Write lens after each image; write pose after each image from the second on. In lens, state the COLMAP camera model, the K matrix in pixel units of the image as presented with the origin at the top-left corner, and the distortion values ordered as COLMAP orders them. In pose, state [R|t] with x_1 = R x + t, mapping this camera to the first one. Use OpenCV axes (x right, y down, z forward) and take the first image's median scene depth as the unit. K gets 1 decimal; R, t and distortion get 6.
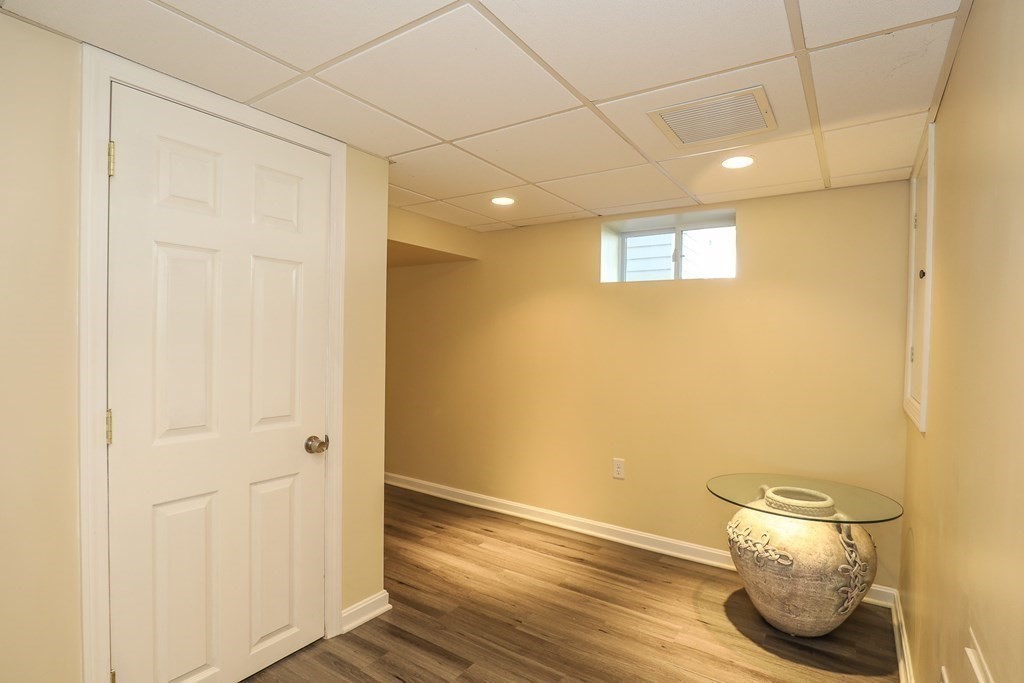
lens RADIAL K [[476.0, 0, 514.1], [0, 476.0, 347.7], [0, 0, 1]] dist [-0.026744, 0.001684]
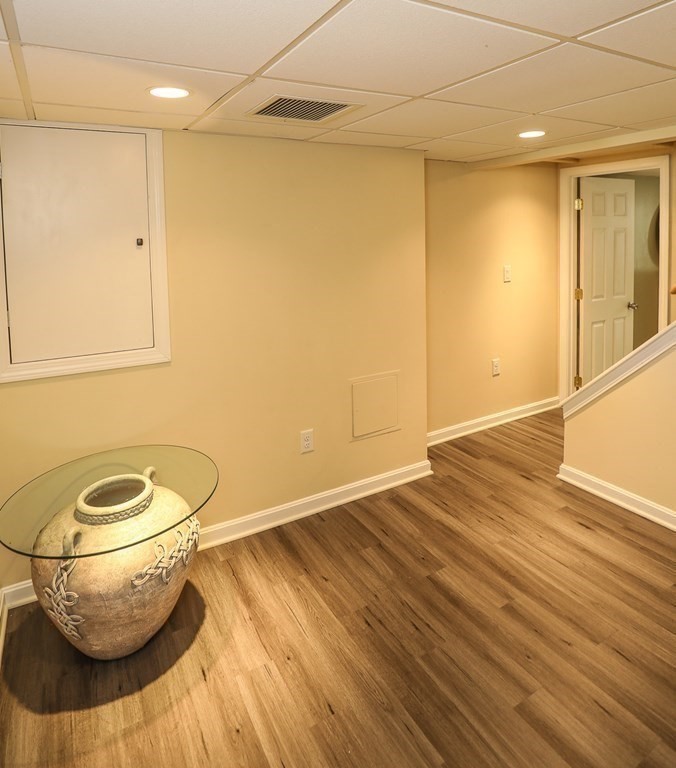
lens RADIAL K [[467.8, 0, 338.0], [0, 467.8, 384.0], [0, 0, 1]] dist [-0.002209, -0.001229]
pose [[-0.887973, -0.146308, 0.436002, -0.078382], [0.009478, 0.942022, 0.335416, -0.155446], [-0.459797, 0.301973, -0.835104, 1.527469]]
